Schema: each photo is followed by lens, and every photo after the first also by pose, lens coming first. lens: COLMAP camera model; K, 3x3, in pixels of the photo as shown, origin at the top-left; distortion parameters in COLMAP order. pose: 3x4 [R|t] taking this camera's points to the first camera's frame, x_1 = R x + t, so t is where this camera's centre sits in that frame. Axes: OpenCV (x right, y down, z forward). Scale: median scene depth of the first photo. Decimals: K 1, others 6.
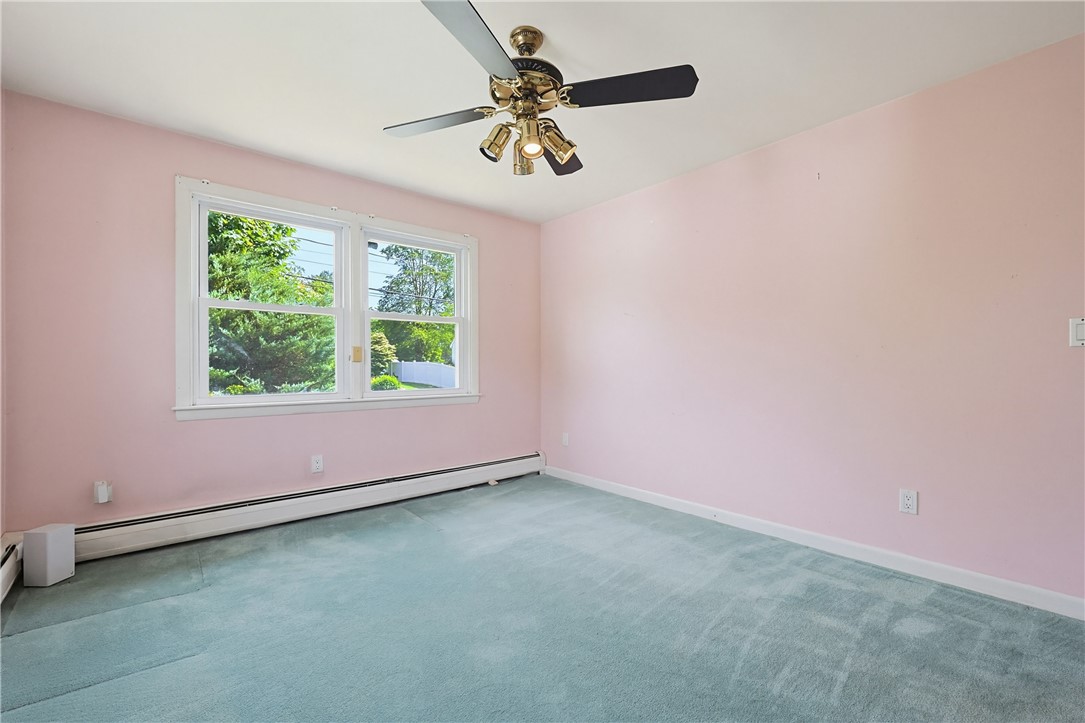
lens RADIAL K [[469.1, 0, 546.0], [0, 469.1, 360.4], [0, 0, 1]] dist [-0.000662, 0.000004]
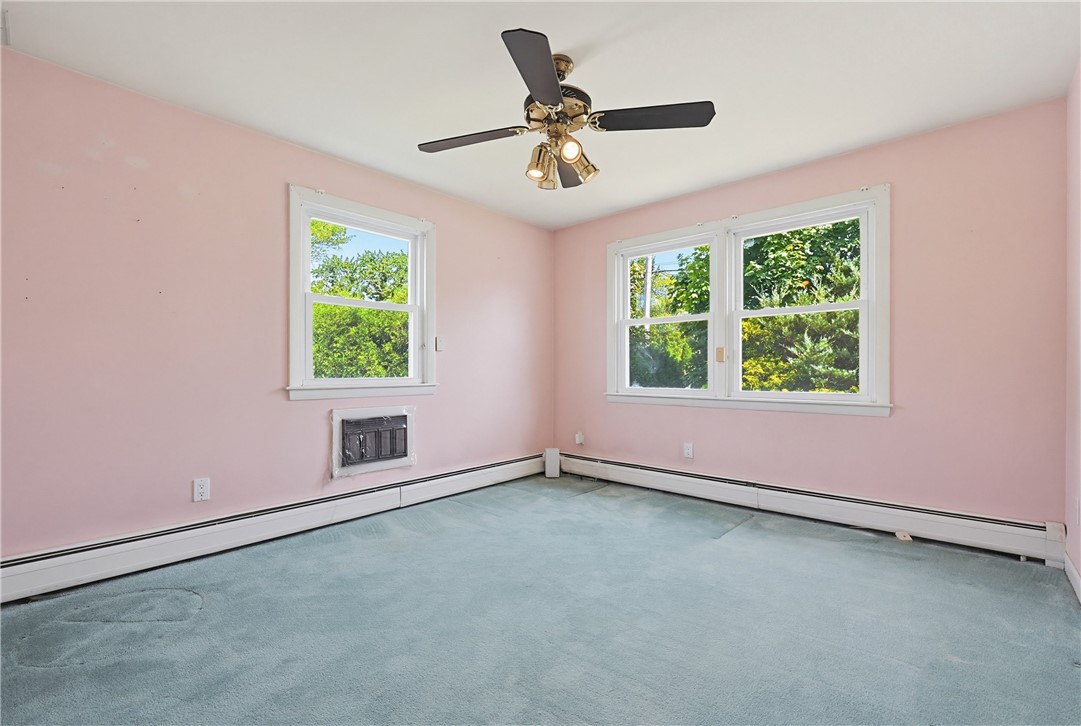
lens RADIAL K [[452.7, 0, 541.9], [0, 452.7, 368.3], [0, 0, 1]] dist [-0.001104, -0.000156]
pose [[0.143269, 0.001688, -0.989682, 0.565563], [0.014445, 0.999888, 0.003797, 0.007848], [0.989578, -0.014840, 0.143229, 0.480188]]
